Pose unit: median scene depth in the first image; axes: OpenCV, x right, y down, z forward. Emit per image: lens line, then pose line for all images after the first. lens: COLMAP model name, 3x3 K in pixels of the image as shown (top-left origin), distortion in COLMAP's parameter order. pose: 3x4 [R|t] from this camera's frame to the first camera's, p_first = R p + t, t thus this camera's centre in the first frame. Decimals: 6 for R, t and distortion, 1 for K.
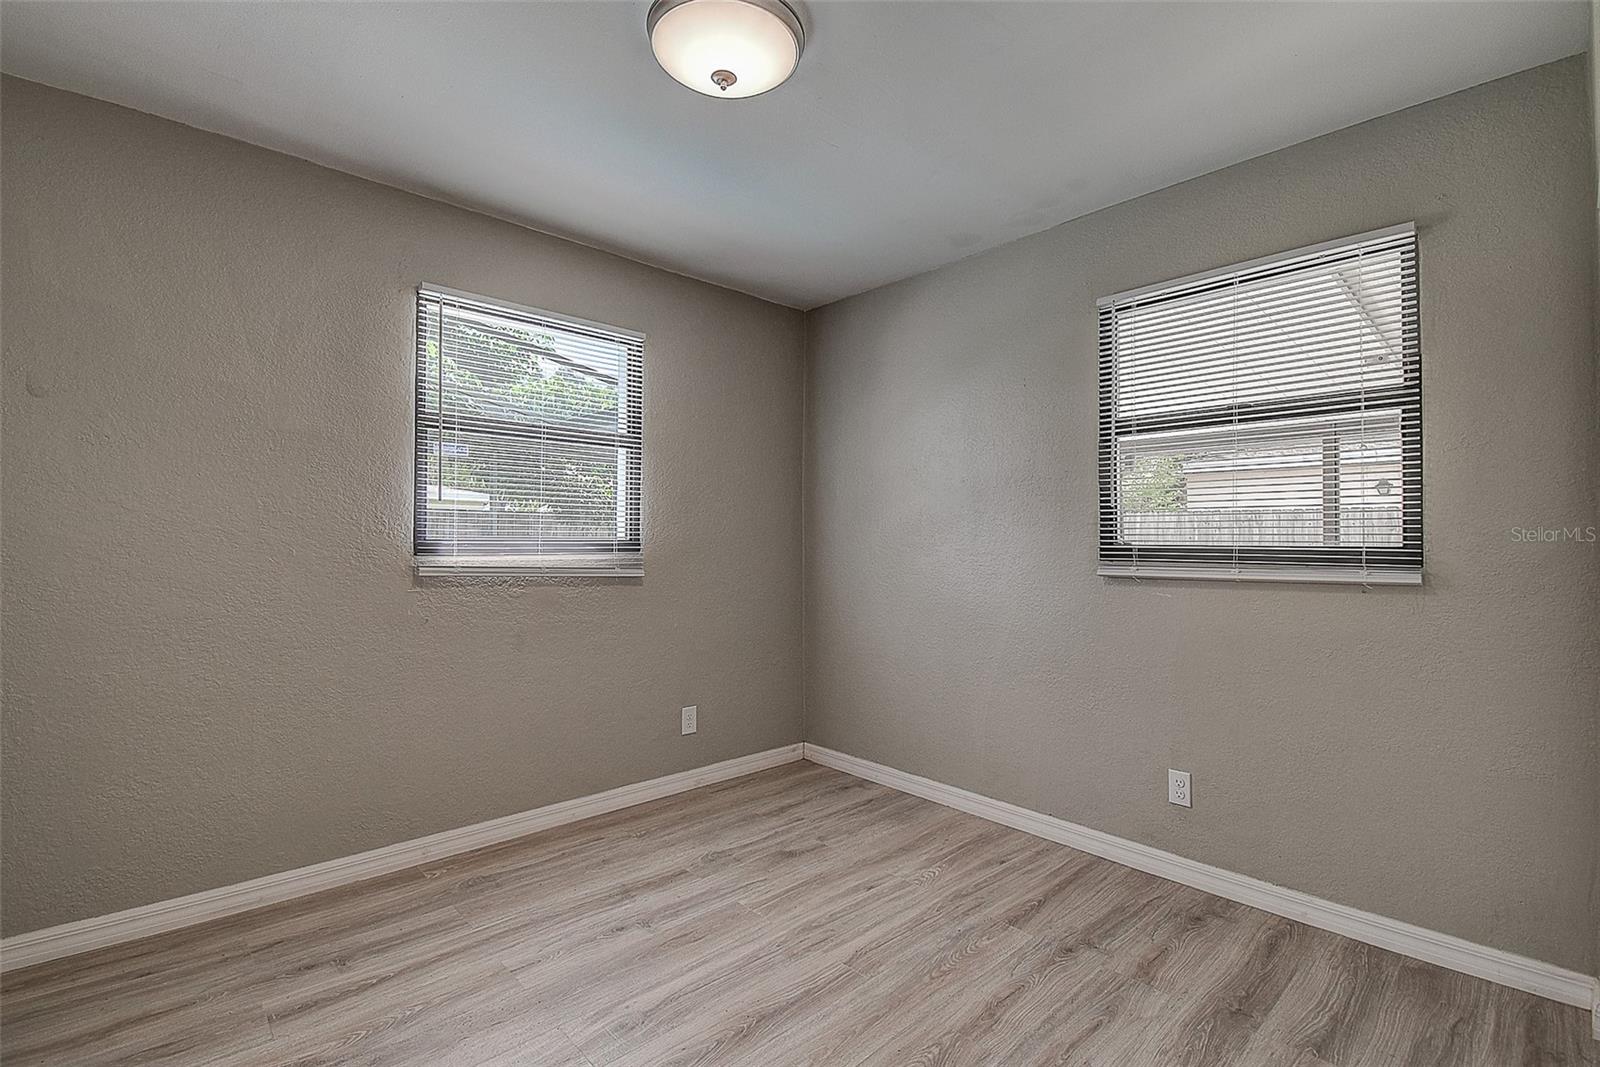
lens RADIAL K [[726.9, 0, 796.4], [0, 726.9, 528.8], [0, 0, 1]] dist [0.022485, -0.013252]
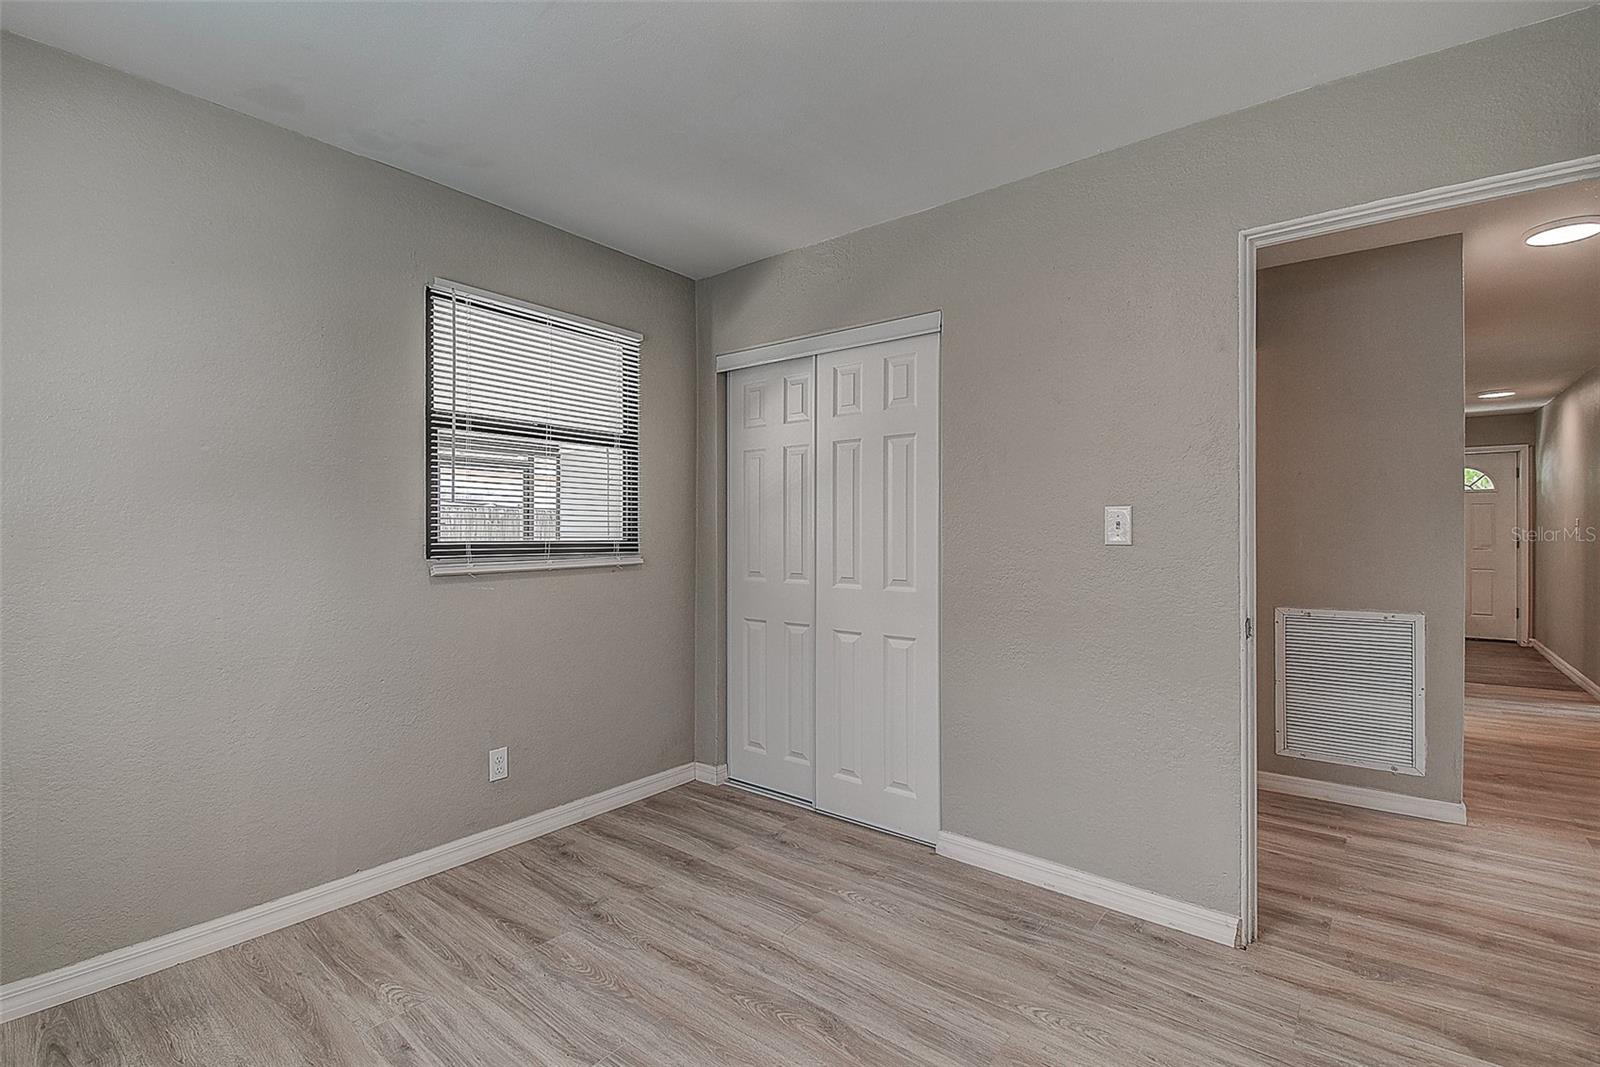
lens RADIAL K [[726.9, 0, 789.8], [0, 726.9, 533.8], [0, 0, 1]] dist [0.022485, -0.013252]
pose [[-0.136310, -0.001197, 0.990666, -0.615096], [-0.013813, 0.999904, -0.000693, 0.006174], [-0.990570, -0.013779, -0.136313, 0.728289]]
